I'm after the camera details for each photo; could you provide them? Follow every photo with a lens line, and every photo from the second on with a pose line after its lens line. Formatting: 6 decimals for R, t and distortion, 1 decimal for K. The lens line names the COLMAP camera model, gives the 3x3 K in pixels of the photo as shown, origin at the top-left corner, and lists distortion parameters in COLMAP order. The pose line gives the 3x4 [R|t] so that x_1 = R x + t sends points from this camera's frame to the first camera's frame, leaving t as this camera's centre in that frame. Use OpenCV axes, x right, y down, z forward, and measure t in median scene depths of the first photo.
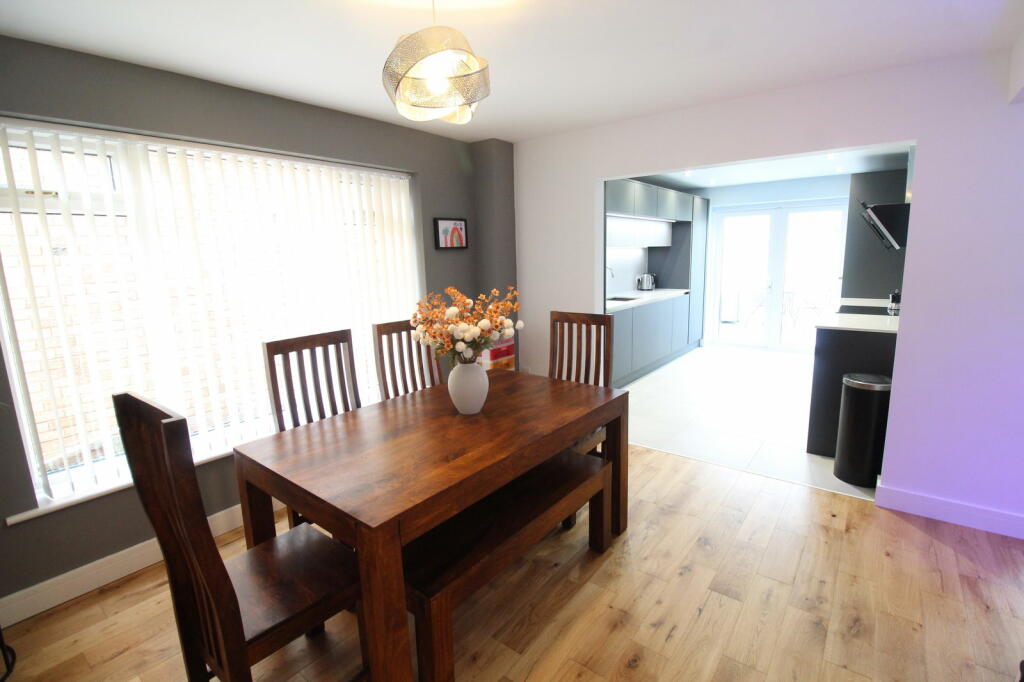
lens RADIAL K [[472.6, 0, 523.4], [0, 472.6, 335.0], [0, 0, 1]] dist [-0.002589, -0.011214]
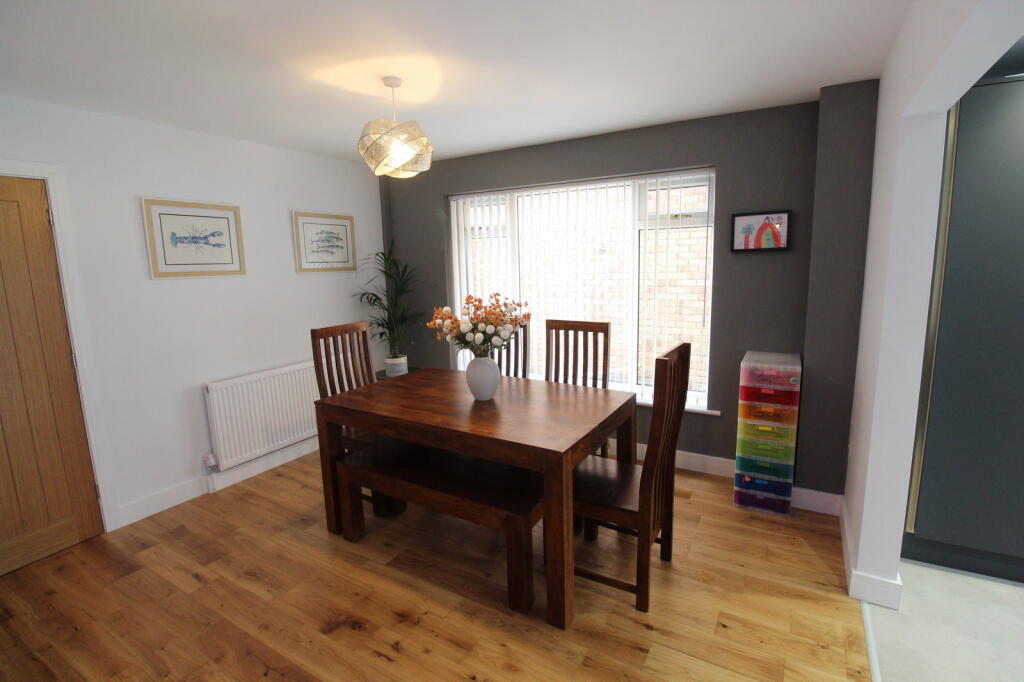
lens RADIAL K [[472.6, 0, 523.4], [0, 472.6, 335.0], [0, 0, 1]] dist [-0.002589, -0.011214]
pose [[0.127738, 0.175014, -0.976244, 0.576265], [-0.152052, 0.976127, 0.155098, -0.106618], [0.980083, 0.128628, 0.151300, 0.507186]]
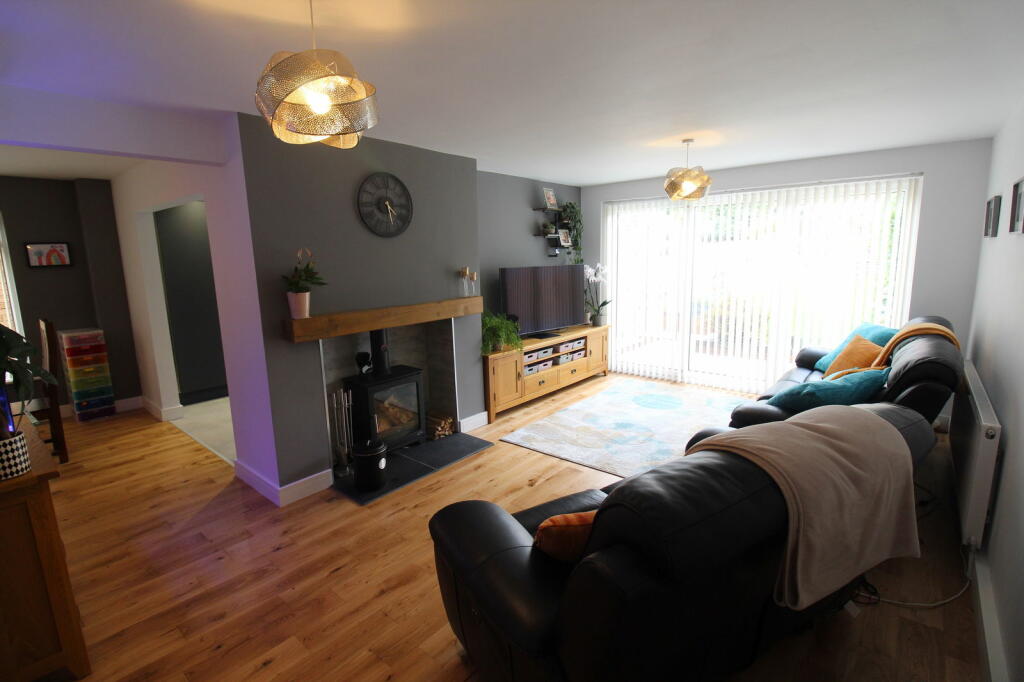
lens RADIAL K [[453.7, 0, 512.0], [0, 453.7, 341.0], [0, 0, 1]] dist [-0.001588, -0.010806]
pose [[0.999539, 0.017315, -0.024944, 1.076923], [-0.017155, 0.999831, 0.006617, -0.015073], [0.025055, -0.006186, 0.999667, -0.146124]]
